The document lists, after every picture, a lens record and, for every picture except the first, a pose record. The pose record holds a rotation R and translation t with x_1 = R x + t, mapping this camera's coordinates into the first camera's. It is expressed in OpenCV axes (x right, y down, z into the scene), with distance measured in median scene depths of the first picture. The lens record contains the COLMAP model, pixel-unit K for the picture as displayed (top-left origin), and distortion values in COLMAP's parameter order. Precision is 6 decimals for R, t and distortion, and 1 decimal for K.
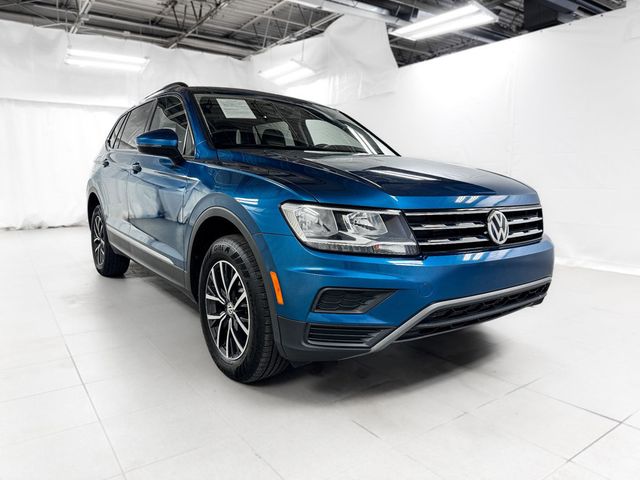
lens RADIAL K [[461.4, 0, 320.0], [0, 461.4, 240.0], [0, 0, 1]] dist [0.041629, -0.033043]
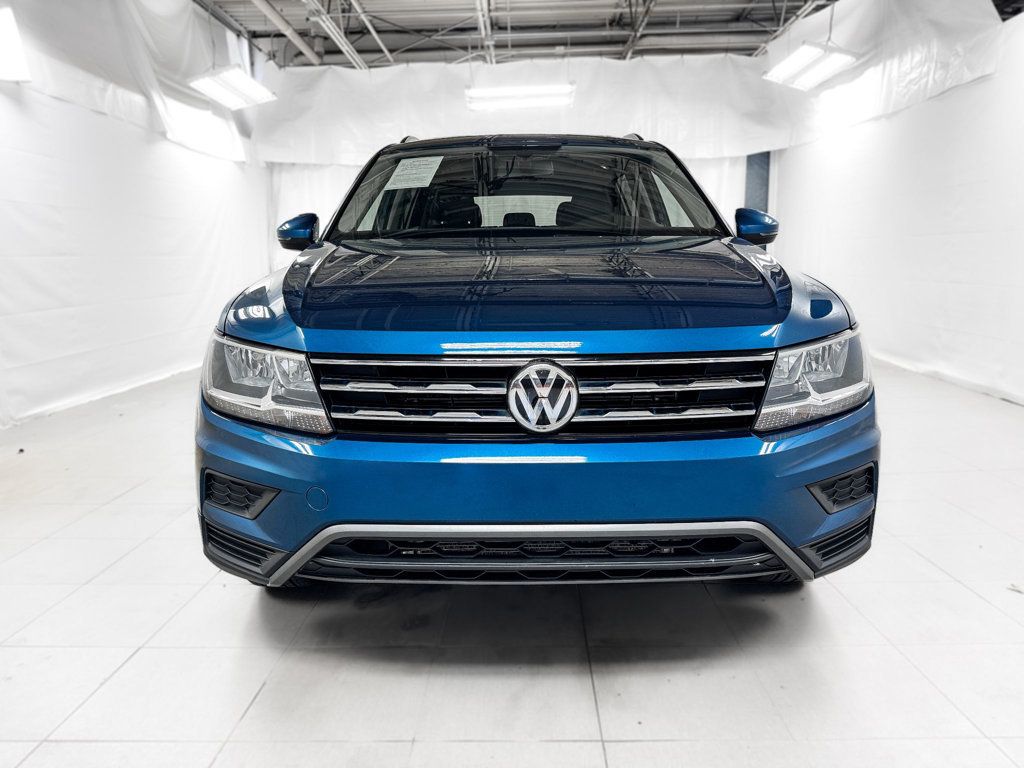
lens RADIAL K [[742.0, 0, 516.8], [0, 742.0, 381.4], [0, 0, 1]] dist [0.043580, -0.045156]
pose [[0.801193, 0.085775, -0.592227, 0.654590], [-0.064963, 0.996292, 0.056413, -0.069192], [0.594870, -0.006725, 0.803794, 0.285816]]
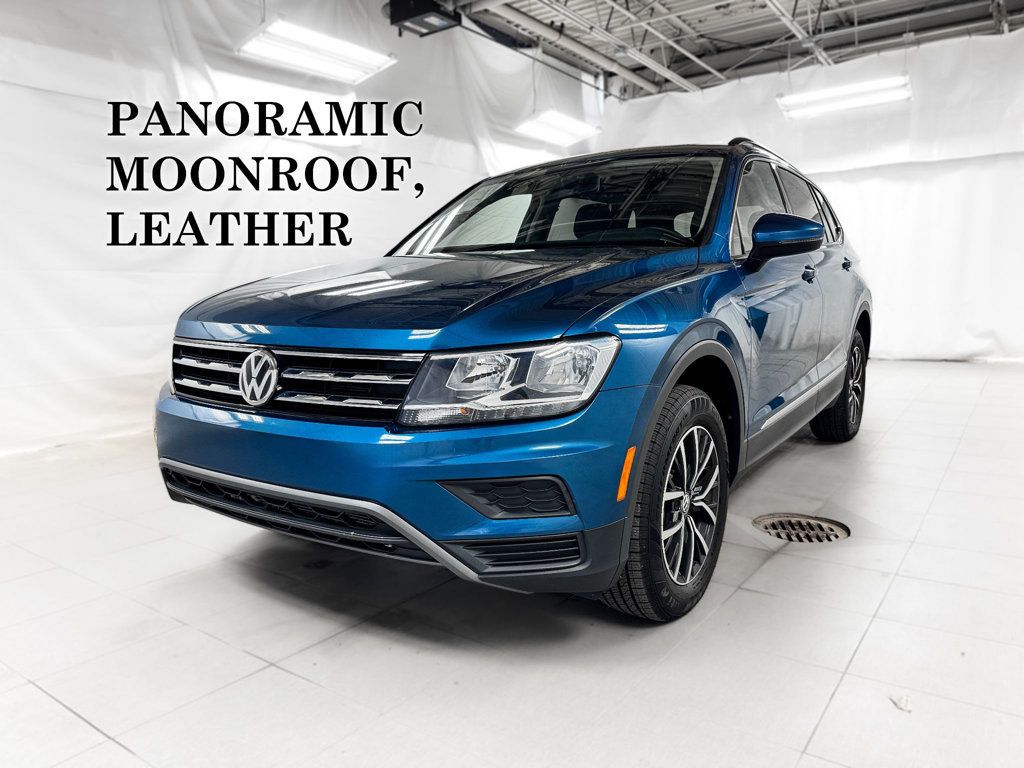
lens RADIAL K [[760.7, 0, 515.4], [0, 760.7, 368.9], [0, 0, 1]] dist [0.015612, -0.002639]
pose [[0.313880, 0.100164, -0.944165, 1.153734], [-0.113443, 0.991253, 0.067446, -0.117094], [0.942661, 0.085939, 0.322497, 0.793156]]
